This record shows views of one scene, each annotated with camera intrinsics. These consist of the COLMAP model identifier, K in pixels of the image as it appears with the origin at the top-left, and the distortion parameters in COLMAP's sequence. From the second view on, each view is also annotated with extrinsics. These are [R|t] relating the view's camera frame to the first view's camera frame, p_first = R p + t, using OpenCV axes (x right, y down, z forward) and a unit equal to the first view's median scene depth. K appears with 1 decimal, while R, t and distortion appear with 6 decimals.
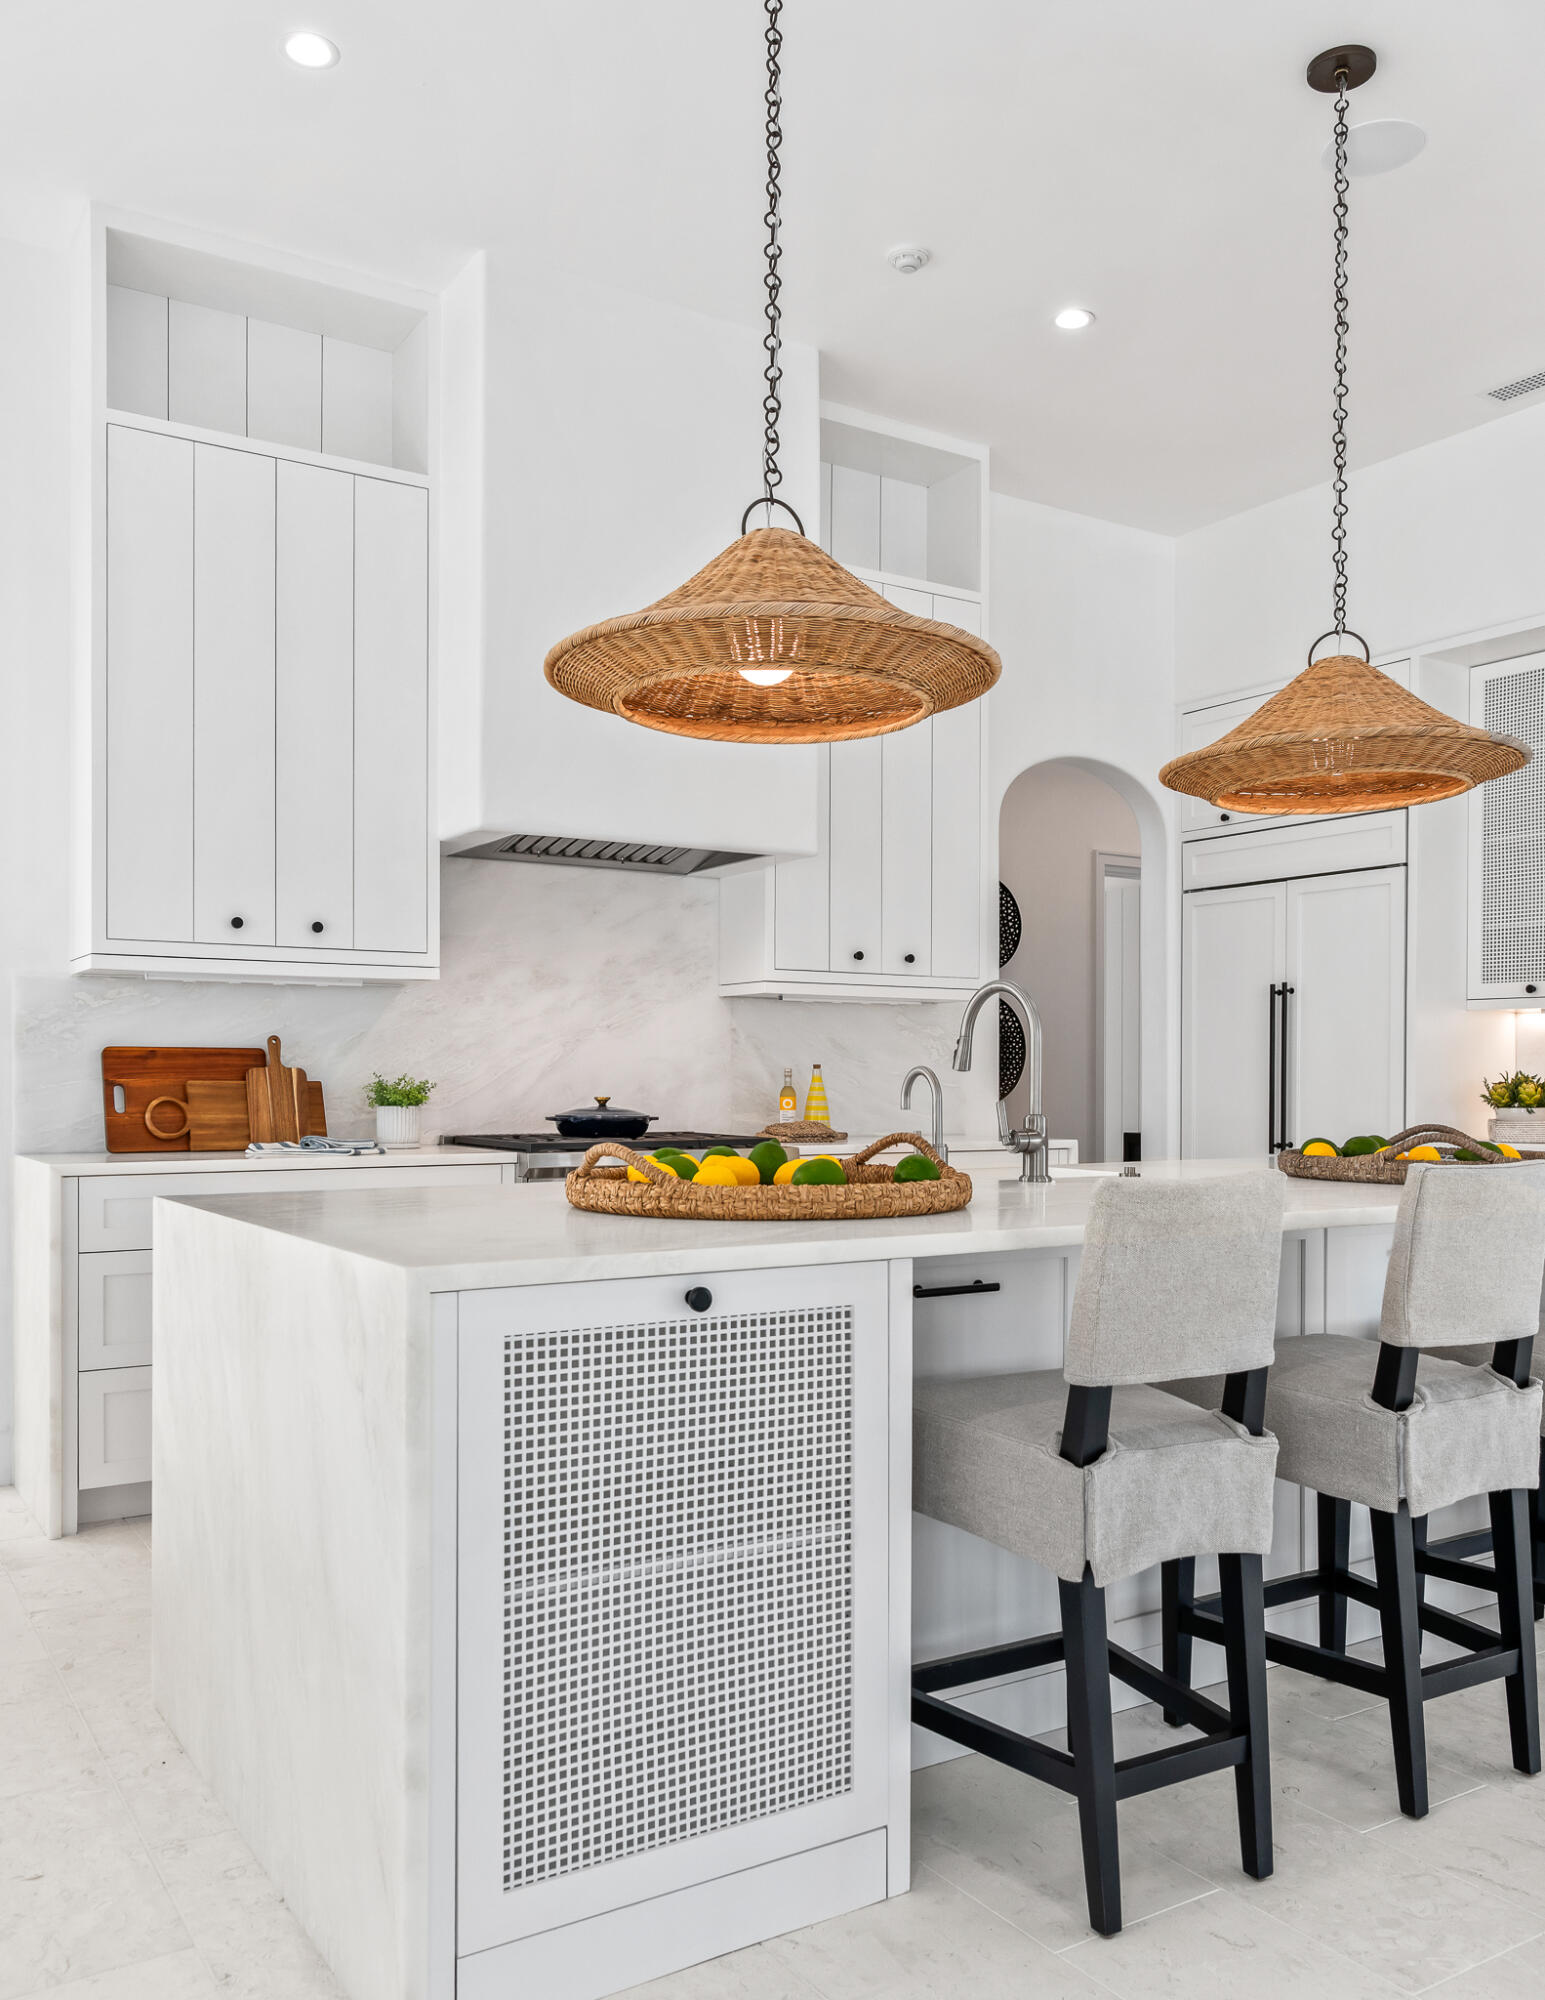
lens RADIAL K [[1609.7, 0, 770.2], [0, 1609.7, 1084.0], [0, 0, 1]] dist [-0.006402, 0.014712]
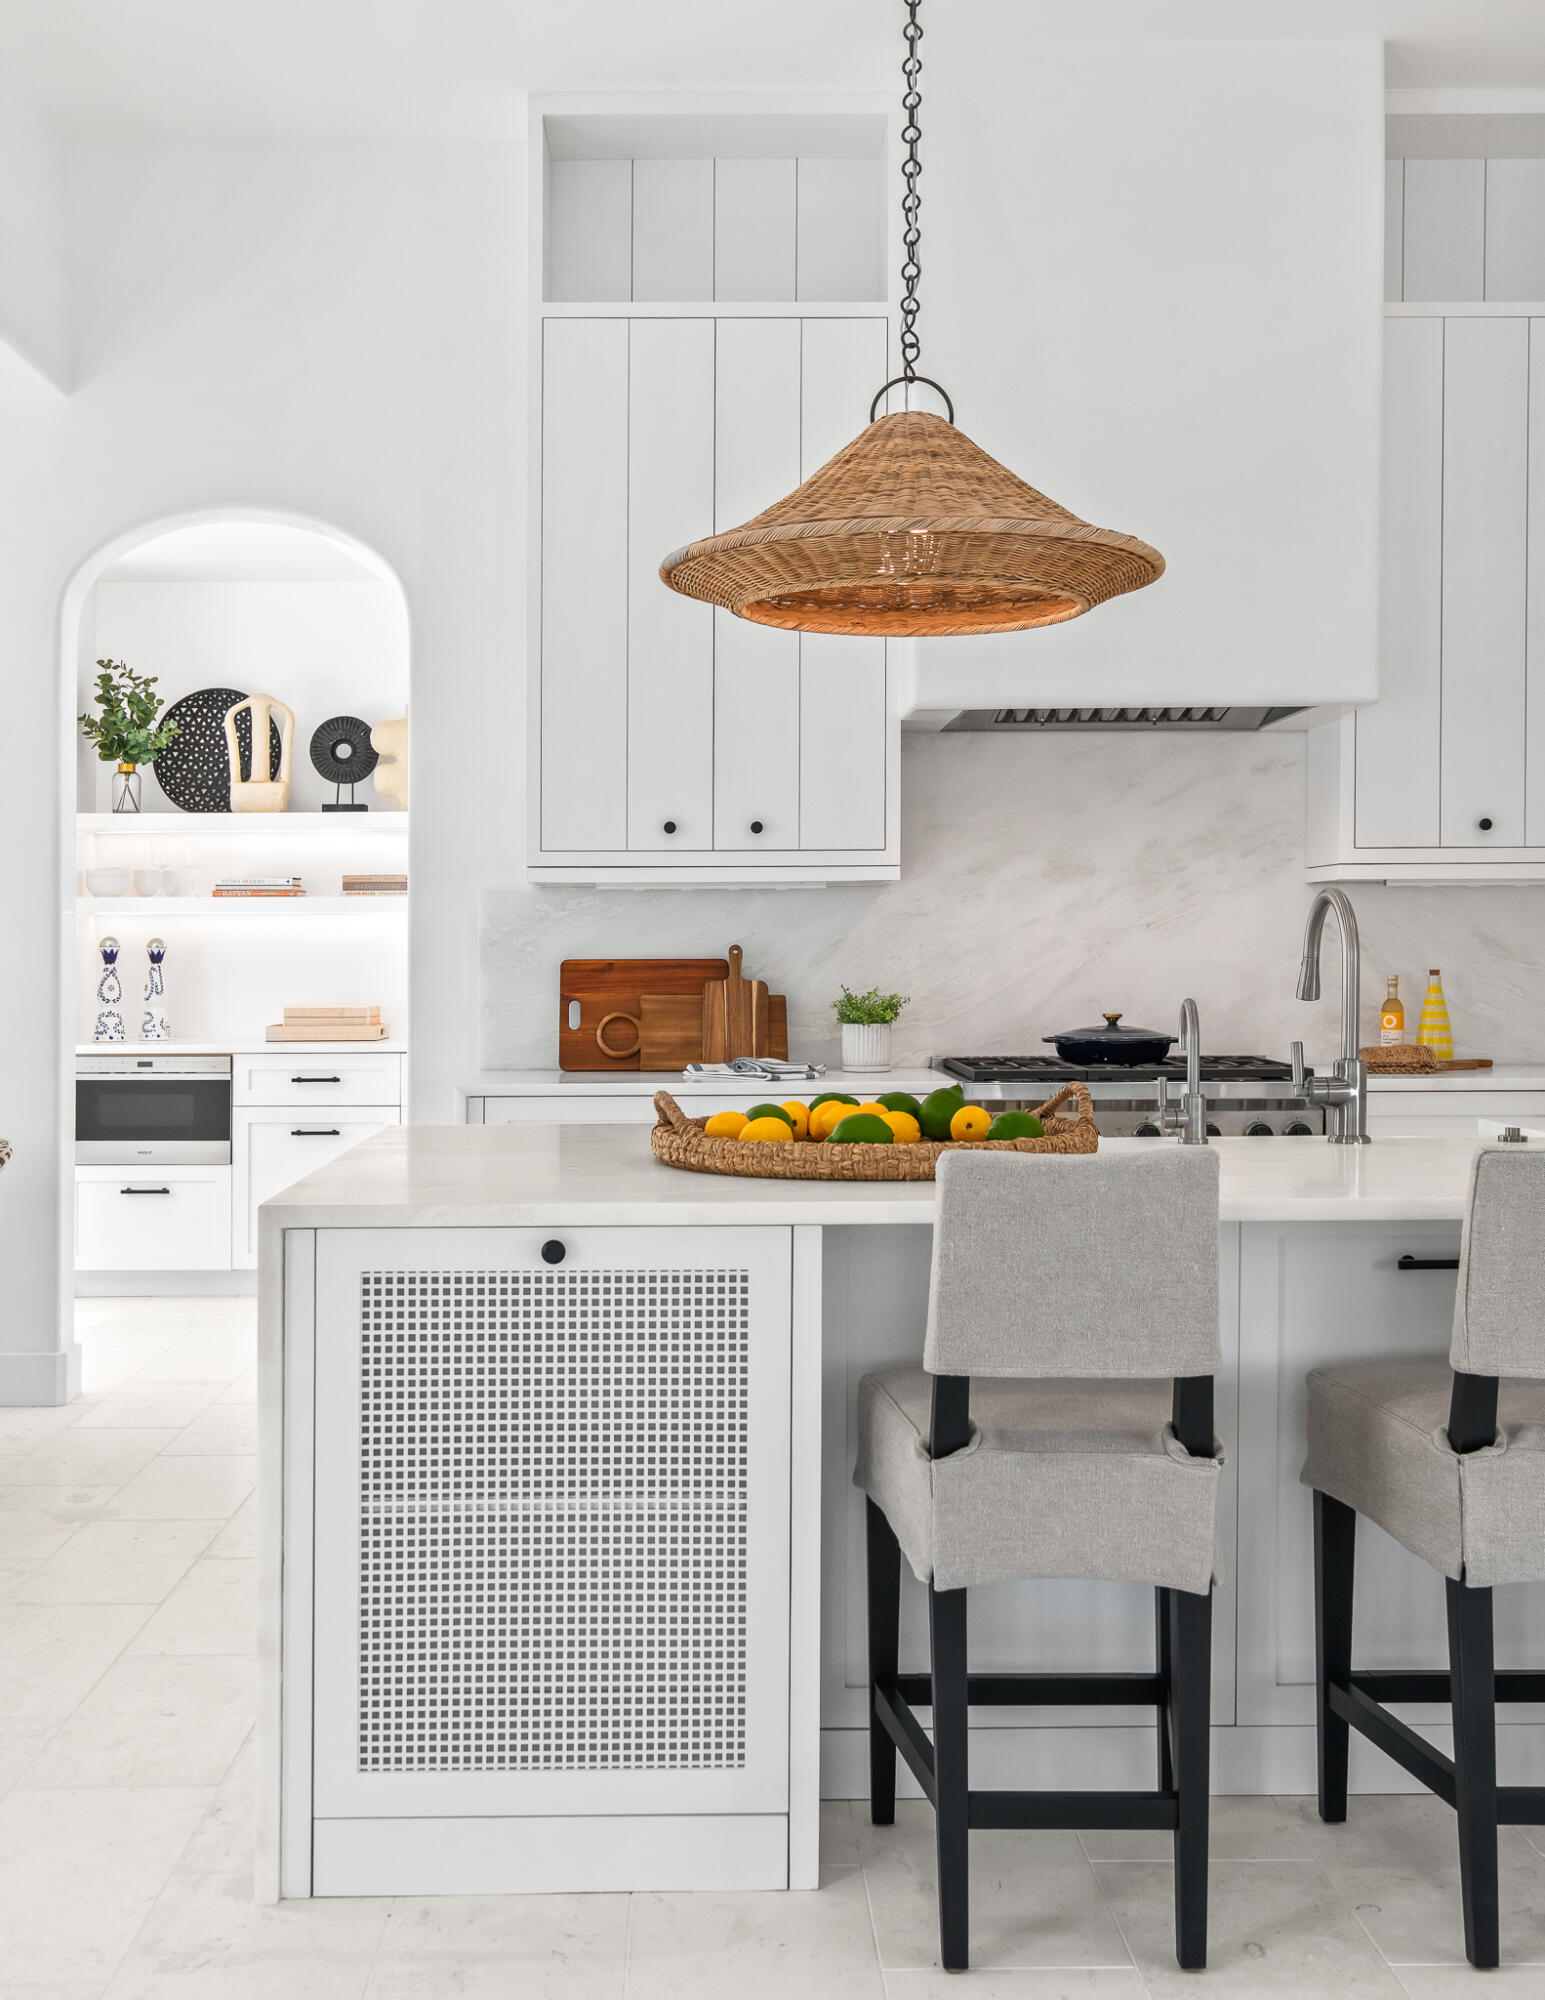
lens RADIAL K [[2201.9, 0, 730.6], [0, 2201.9, 961.0], [0, 0, 1]] dist [-0.007369, 0.000000]
pose [[0.851094, -0.002435, -0.525007, 0.364834], [0.004609, 0.999985, 0.002833, -0.026034], [0.524992, -0.004831, 0.851093, -0.066468]]
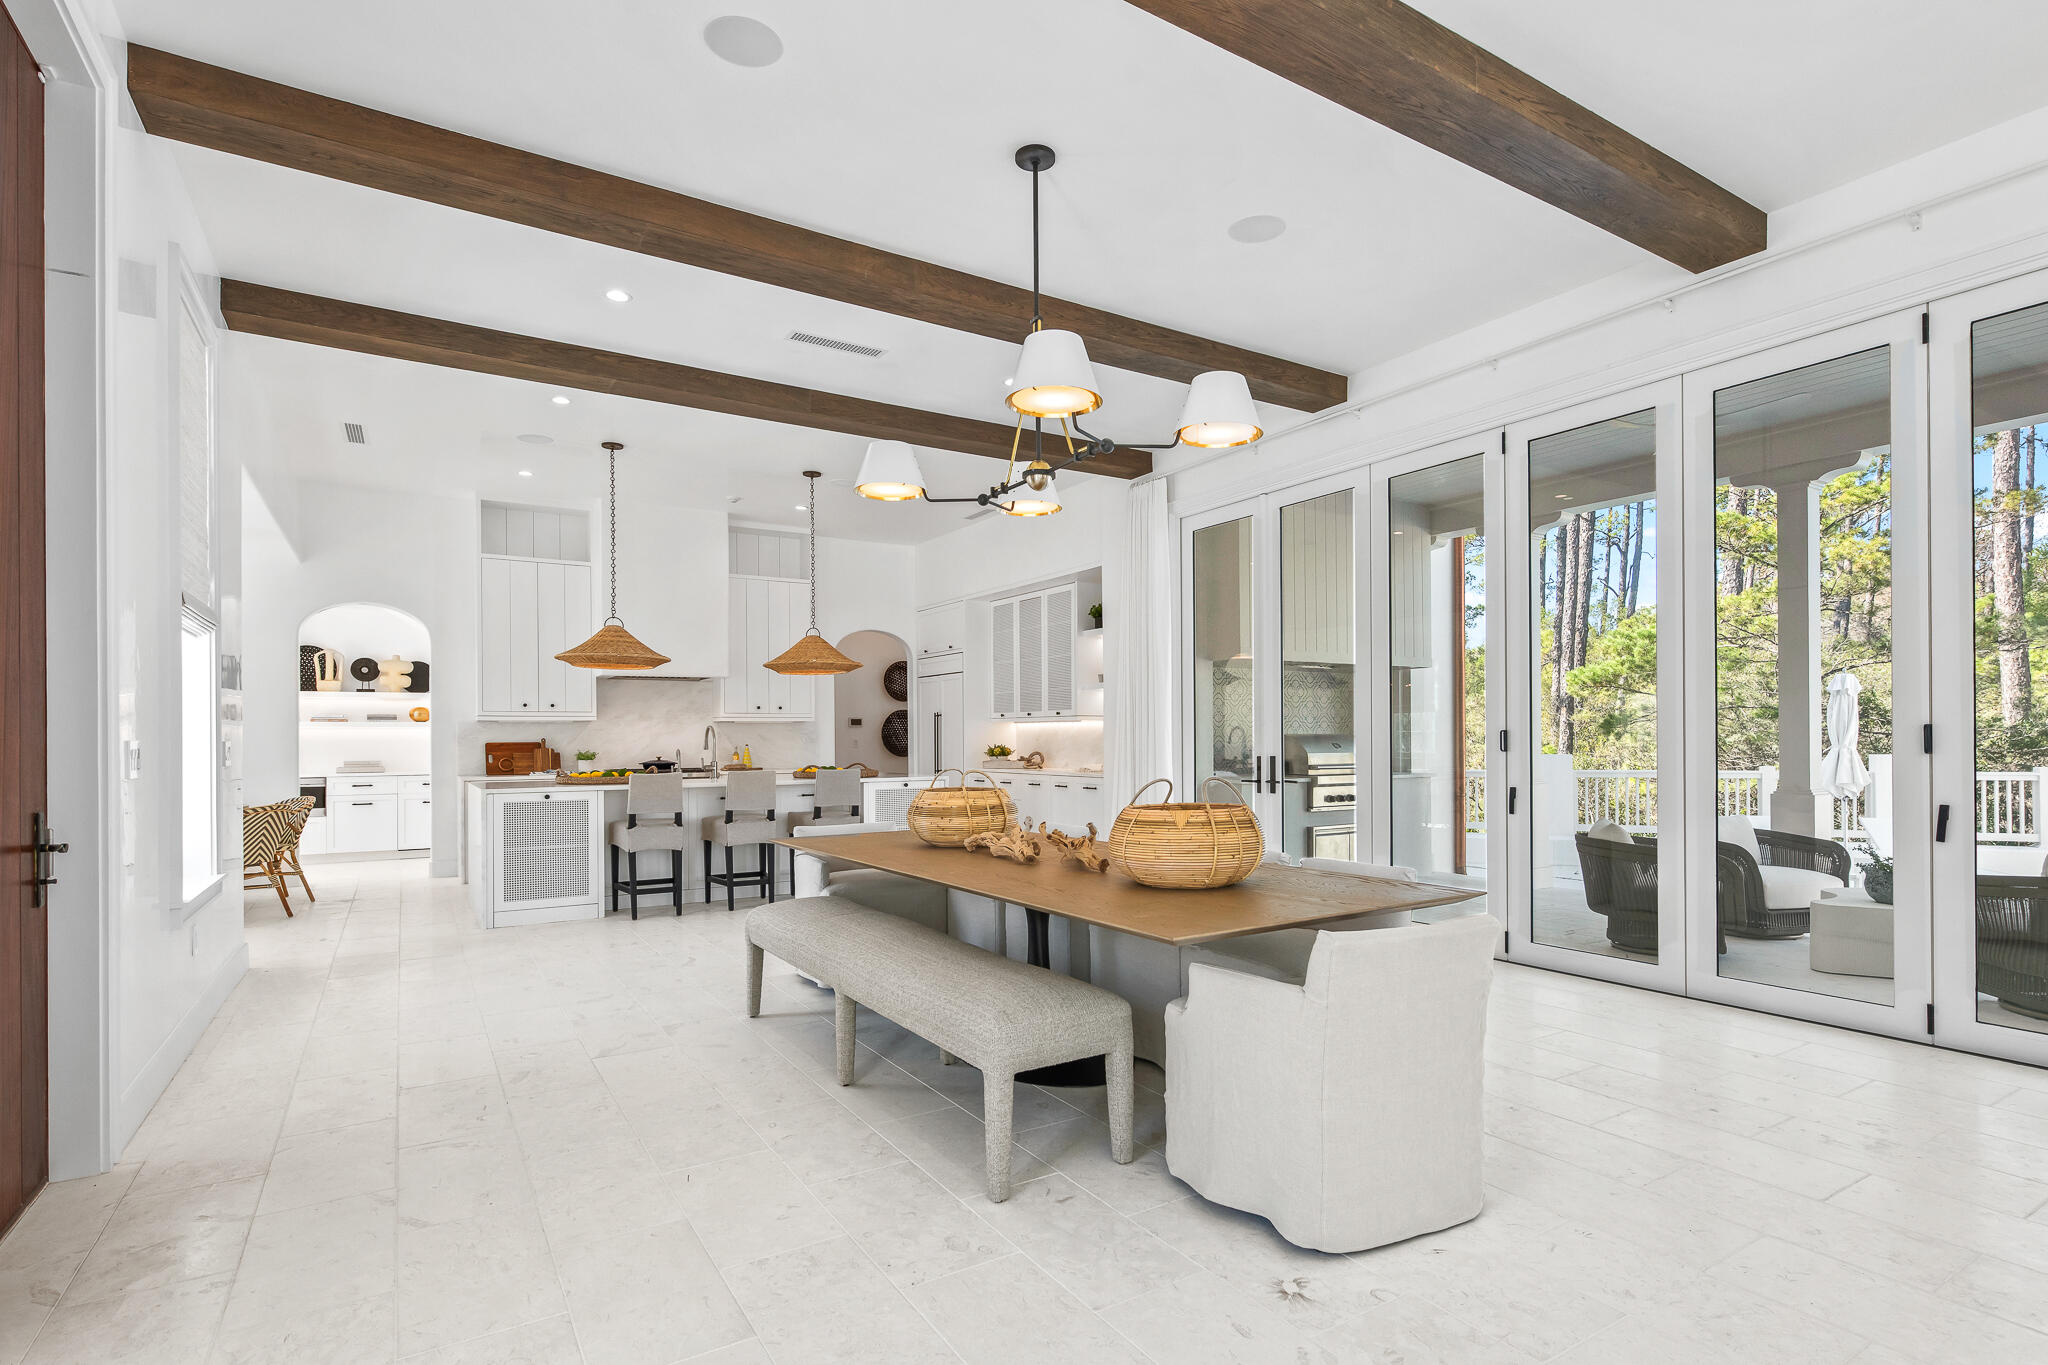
lens RADIAL K [[1017.6, 0, 1087.1], [0, 1017.6, 746.5], [0, 0, 1]] dist [-0.003337, -0.000815]
pose [[0.999616, -0.008616, 0.026322, 0.758366], [0.008455, 0.999945, 0.006204, -0.018244], [-0.026374, -0.005979, 0.999634, -1.104199]]
